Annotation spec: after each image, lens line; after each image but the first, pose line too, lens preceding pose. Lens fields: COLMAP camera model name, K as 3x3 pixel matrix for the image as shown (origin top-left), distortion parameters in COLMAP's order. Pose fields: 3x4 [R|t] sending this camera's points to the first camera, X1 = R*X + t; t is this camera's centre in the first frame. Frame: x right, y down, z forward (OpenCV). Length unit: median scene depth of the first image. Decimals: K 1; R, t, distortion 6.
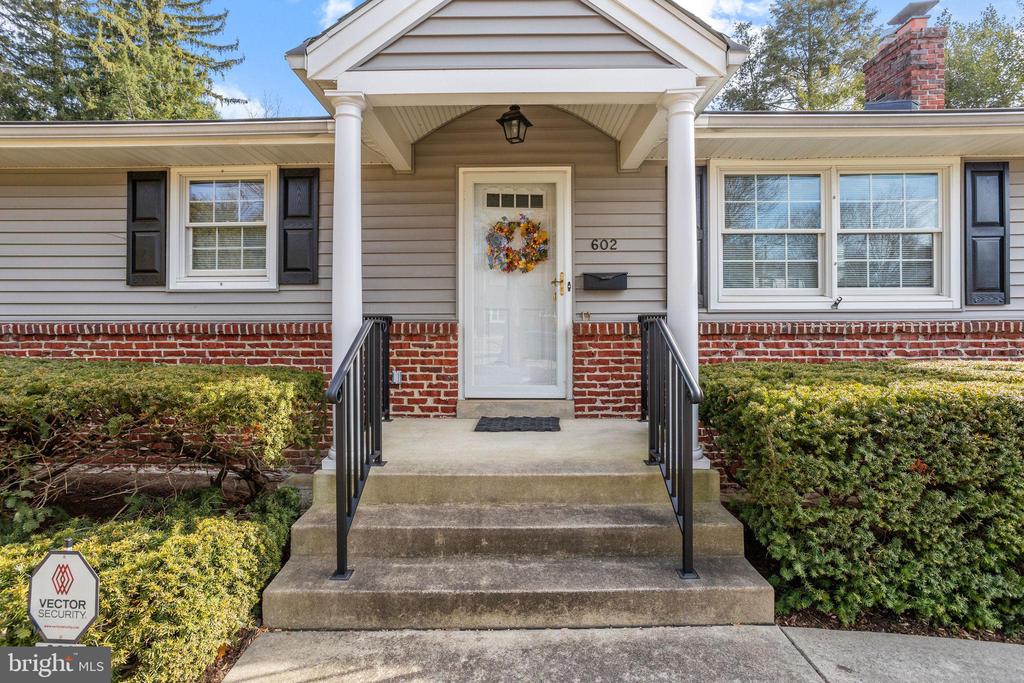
lens RADIAL K [[510.4, 0, 490.8], [0, 510.4, 322.8], [0, 0, 1]] dist [0.000969, 0.000503]
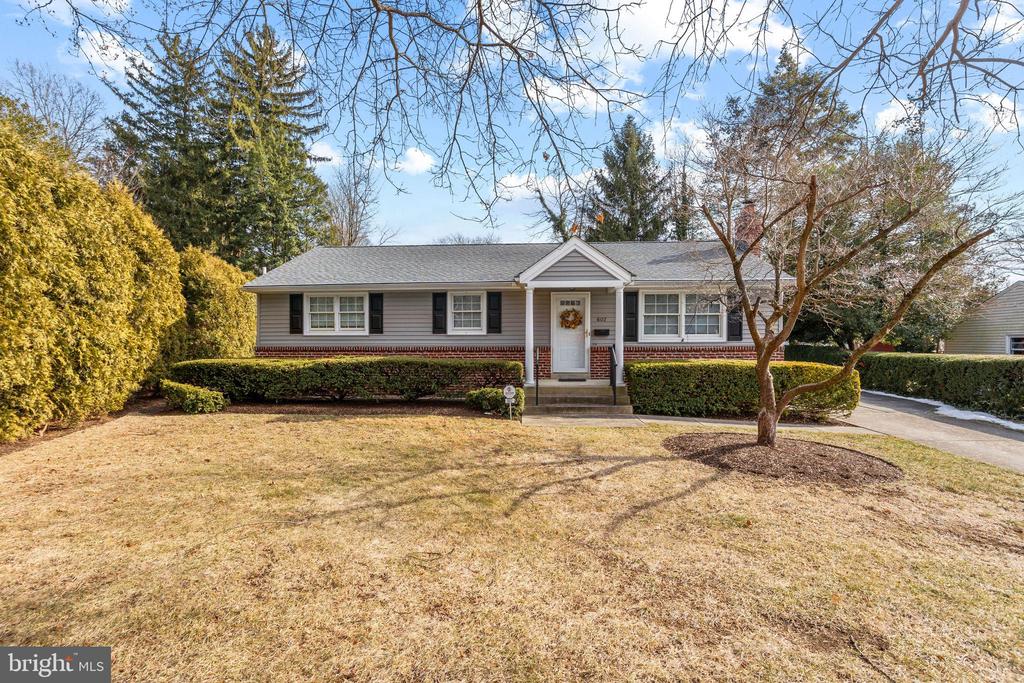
lens RADIAL K [[522.8, 0, 512.0], [0, 522.8, 341.5], [0, 0, 1]] dist [-0.000664, 0.000317]
pose [[0.999991, 0.000684, -0.004284, -0.263416], [-0.000645, 0.999959, 0.009016, -0.054239], [0.004290, -0.009013, 0.999950, -1.904614]]
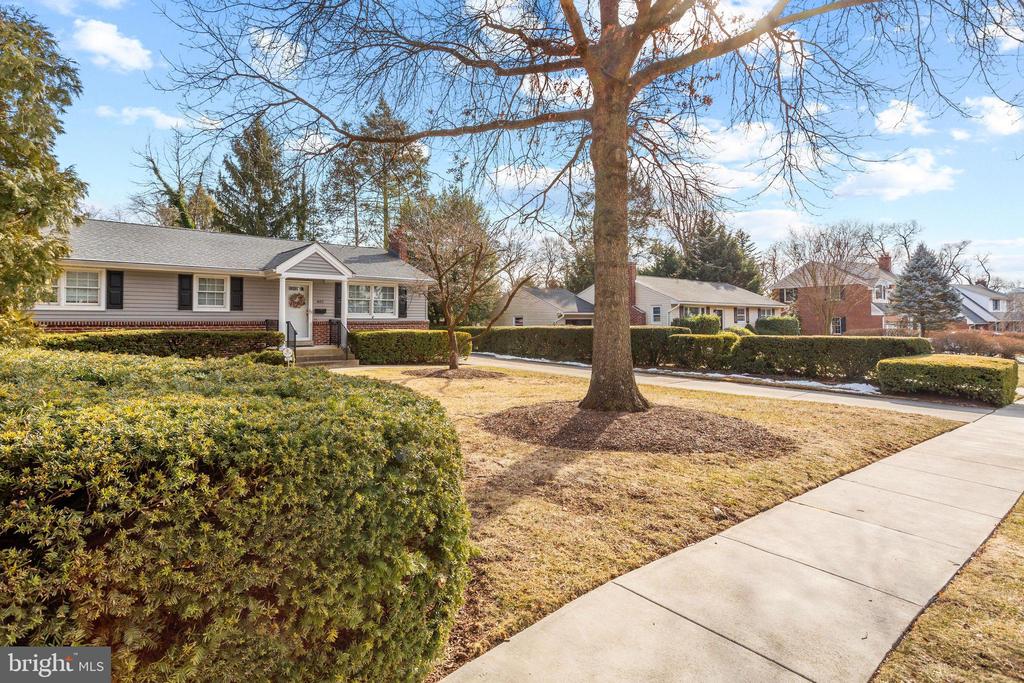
lens RADIAL K [[510.4, 0, 490.8], [0, 510.4, 322.8], [0, 0, 1]] dist [0.000969, 0.000503]
pose [[0.723589, -0.000015, 0.690231, -1.524383], [-0.008159, 0.999930, 0.008575, -0.033220], [-0.690183, -0.011836, 0.723538, -2.724796]]
